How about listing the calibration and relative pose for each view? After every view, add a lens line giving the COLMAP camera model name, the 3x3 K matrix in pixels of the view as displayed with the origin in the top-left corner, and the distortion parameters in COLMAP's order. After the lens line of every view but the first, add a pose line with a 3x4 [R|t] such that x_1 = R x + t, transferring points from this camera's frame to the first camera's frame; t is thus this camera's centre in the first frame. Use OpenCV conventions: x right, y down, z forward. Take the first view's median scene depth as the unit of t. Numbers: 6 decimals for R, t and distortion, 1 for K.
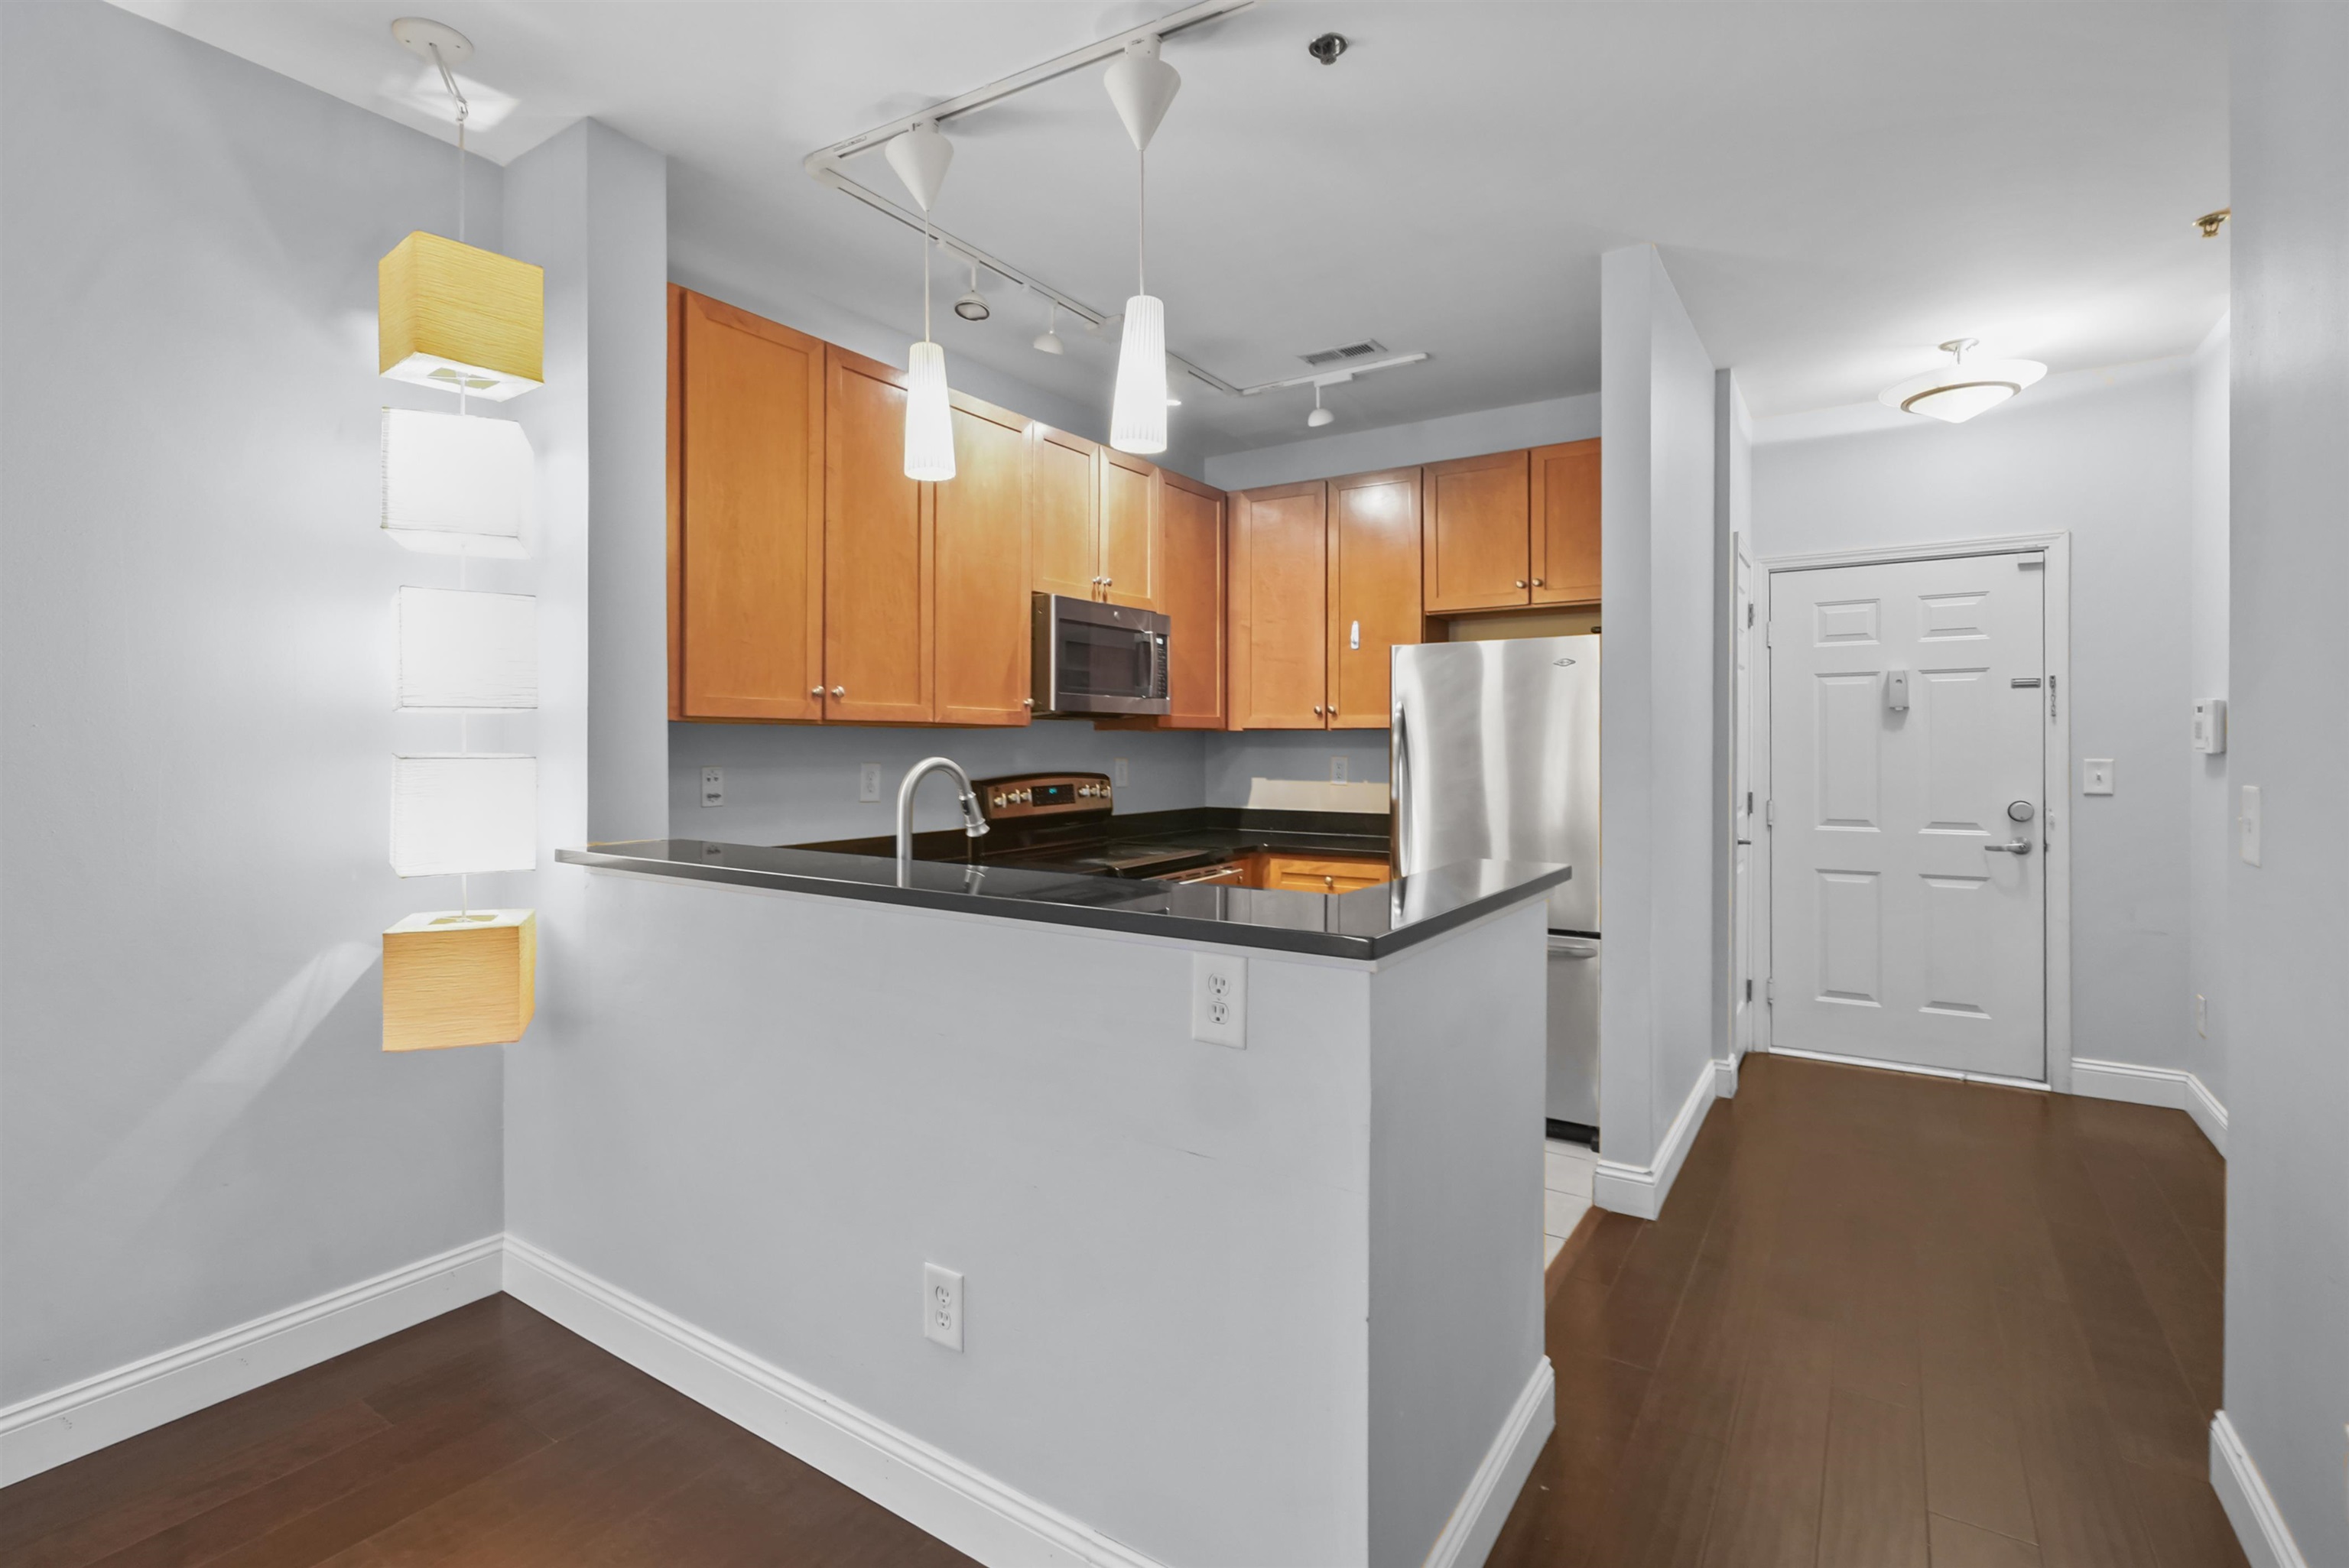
lens RADIAL K [[1094.6, 0, 1157.1], [0, 1094.6, 738.4], [0, 0, 1]] dist [-0.000647, -0.000022]
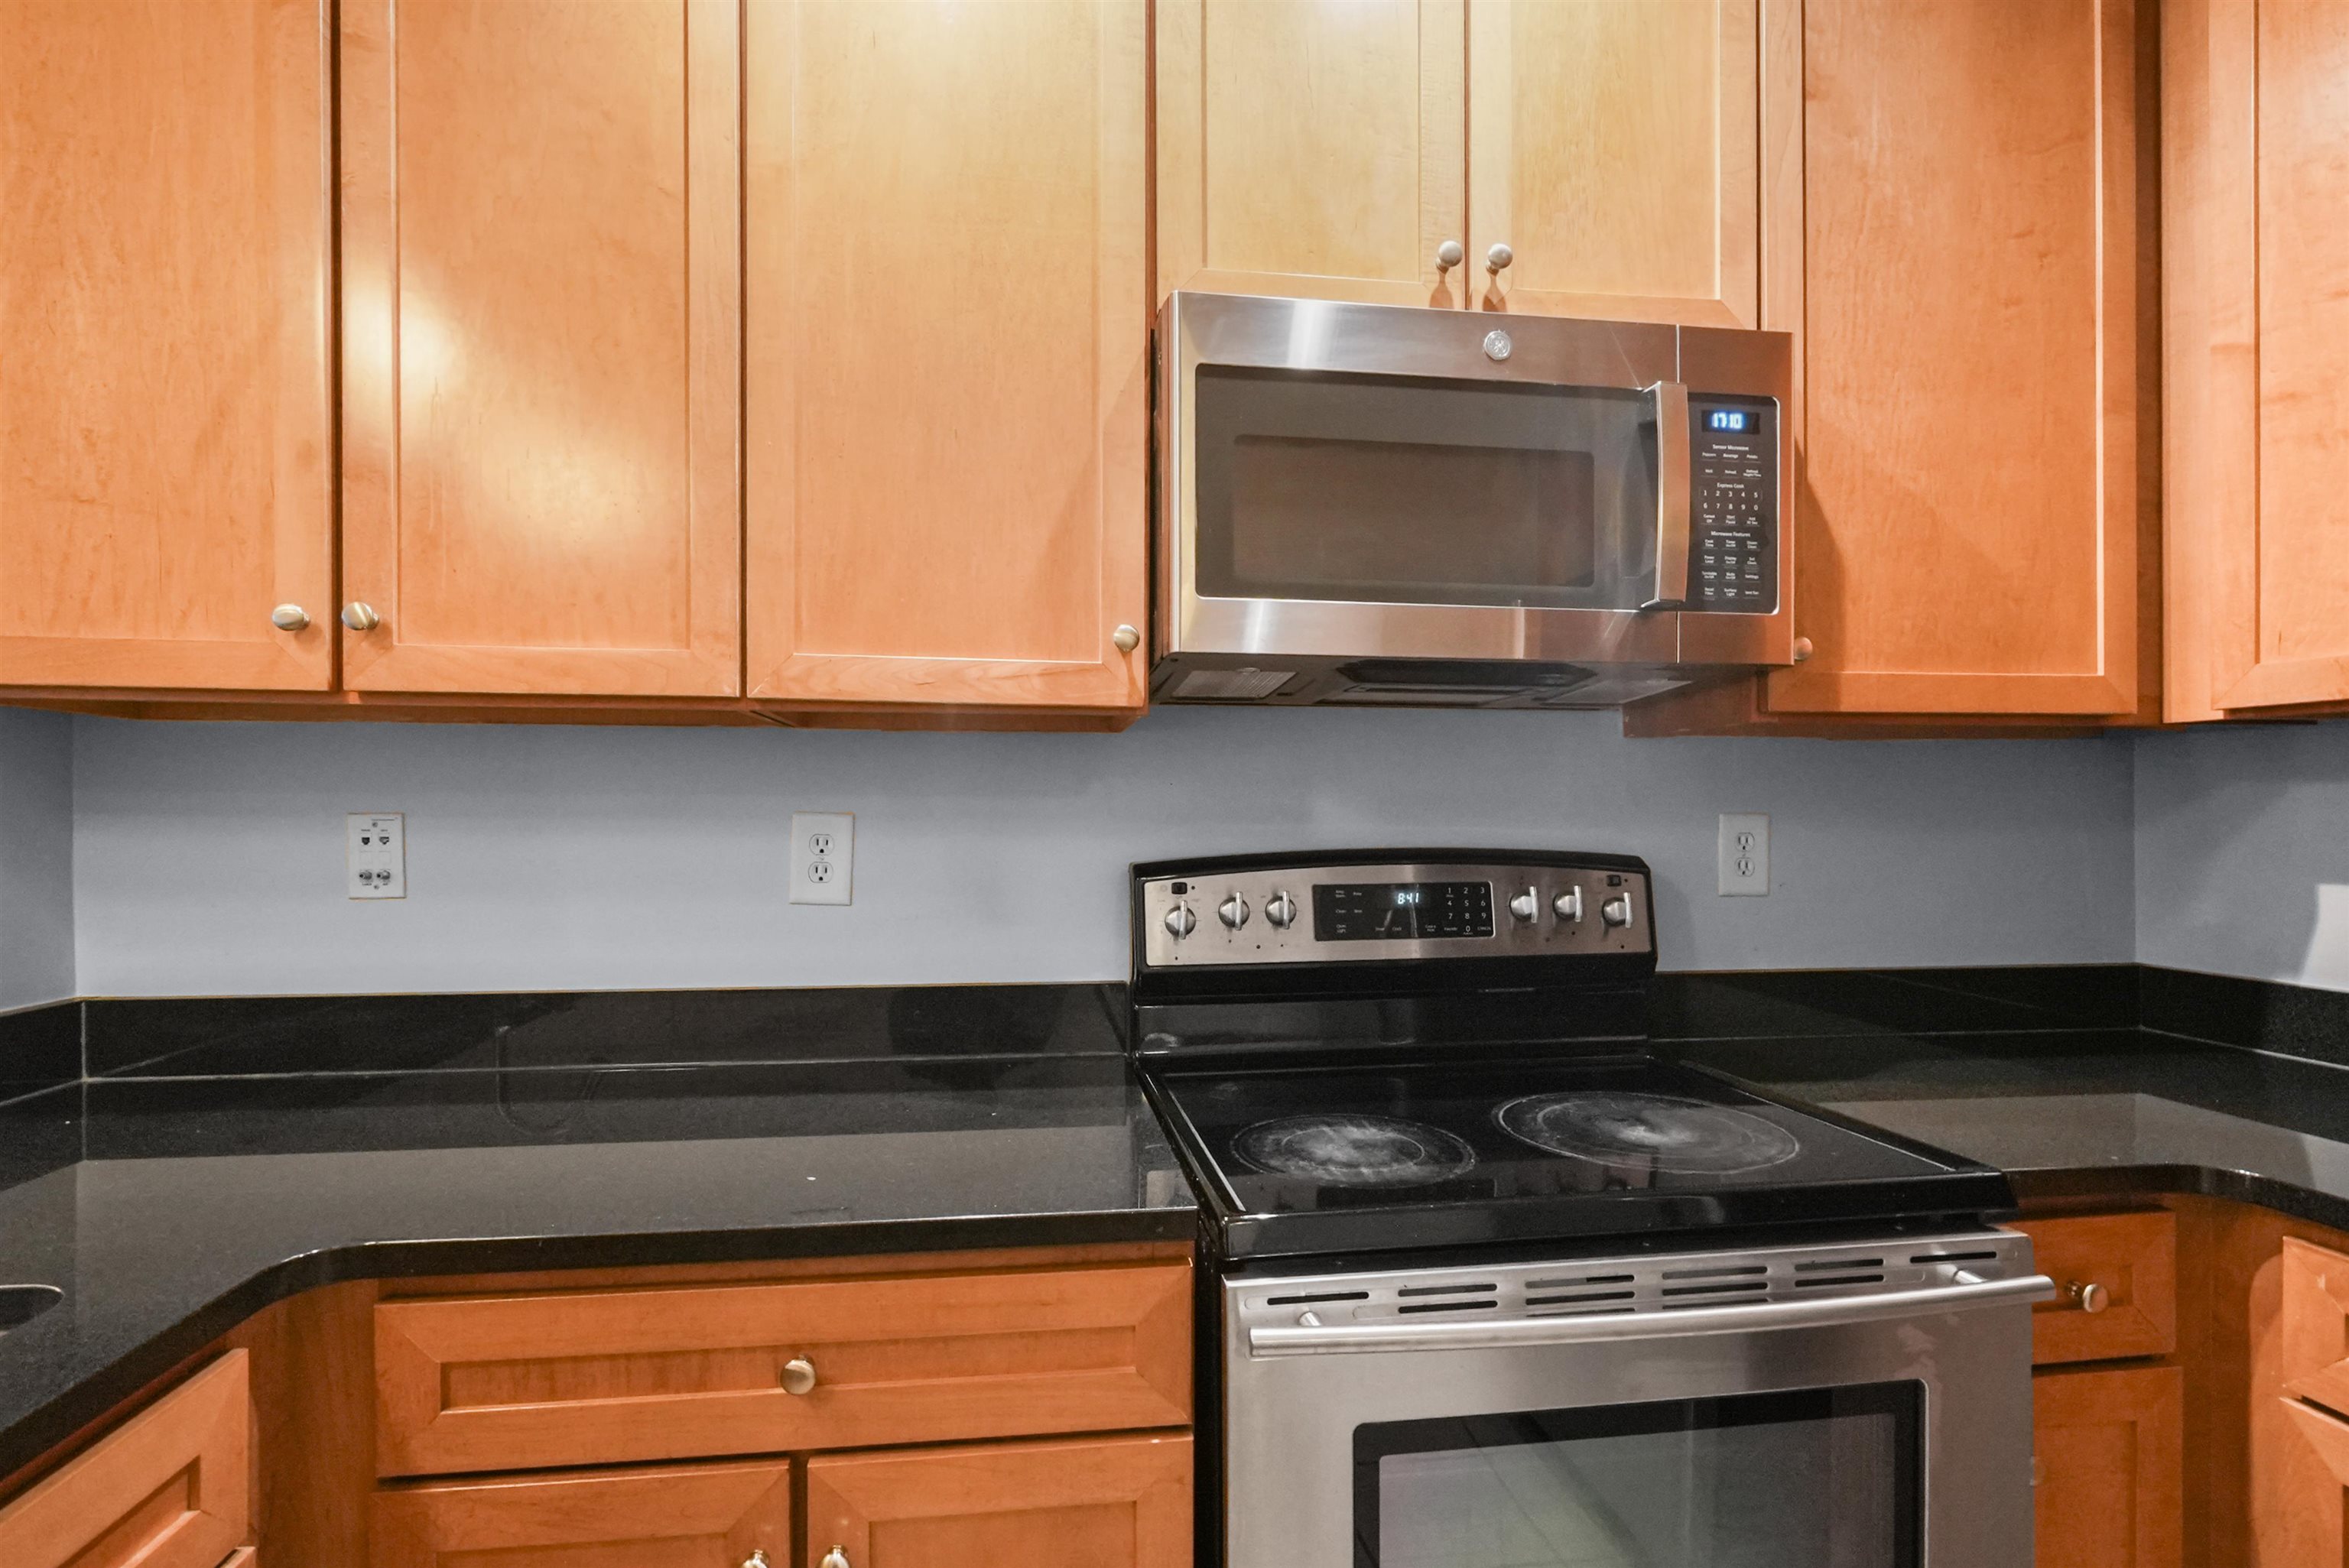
lens RADIAL K [[1090.4, 0, 1158.1], [0, 1090.4, 811.2], [0, 0, 1]] dist [0.000105, 0.000162]
pose [[0.658818, -0.002642, -0.752298, 0.127815], [0.002406, 0.999996, -0.001405, 0.019542], [0.752298, -0.000884, 0.658822, 0.707491]]
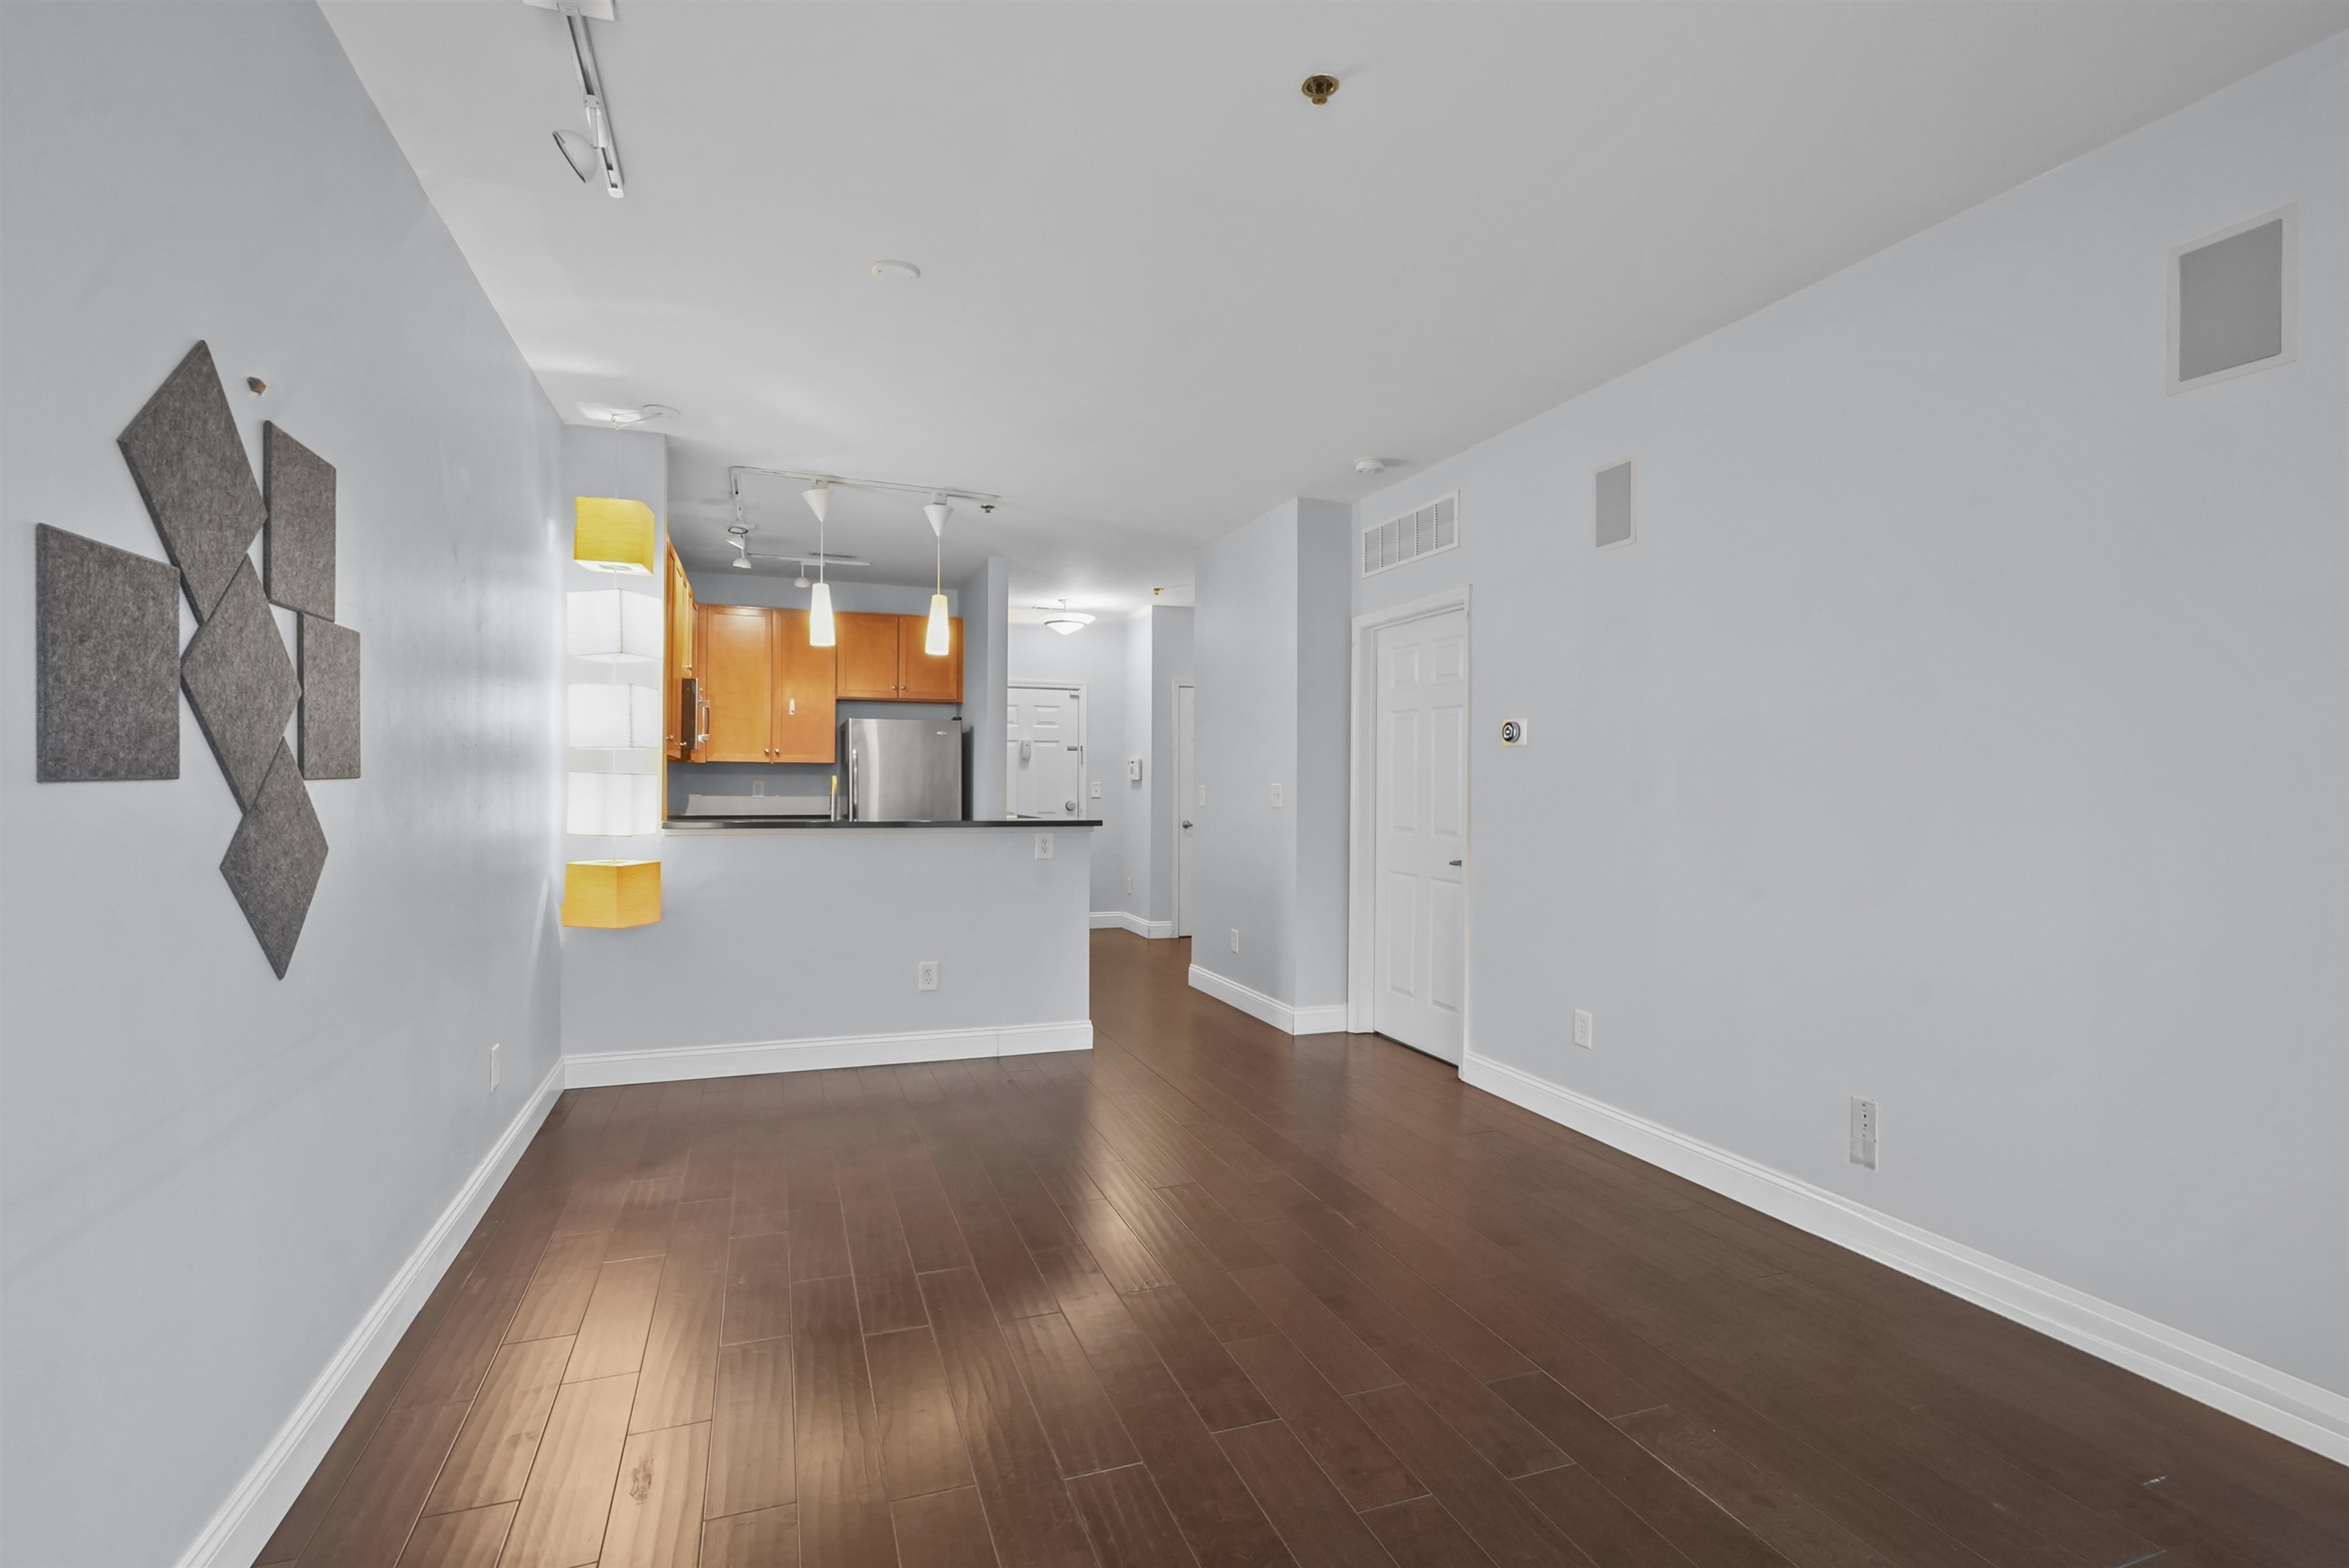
lens RADIAL K [[1075.3, 0, 1154.2], [0, 1075.3, 784.8], [0, 0, 1]] dist [0.000136, 0.000112]
pose [[0.596660, 0.000605, 0.802494, -0.876203], [-0.009965, 0.999928, 0.006655, 0.008447], [-0.802432, -0.011967, 0.596623, -0.454068]]
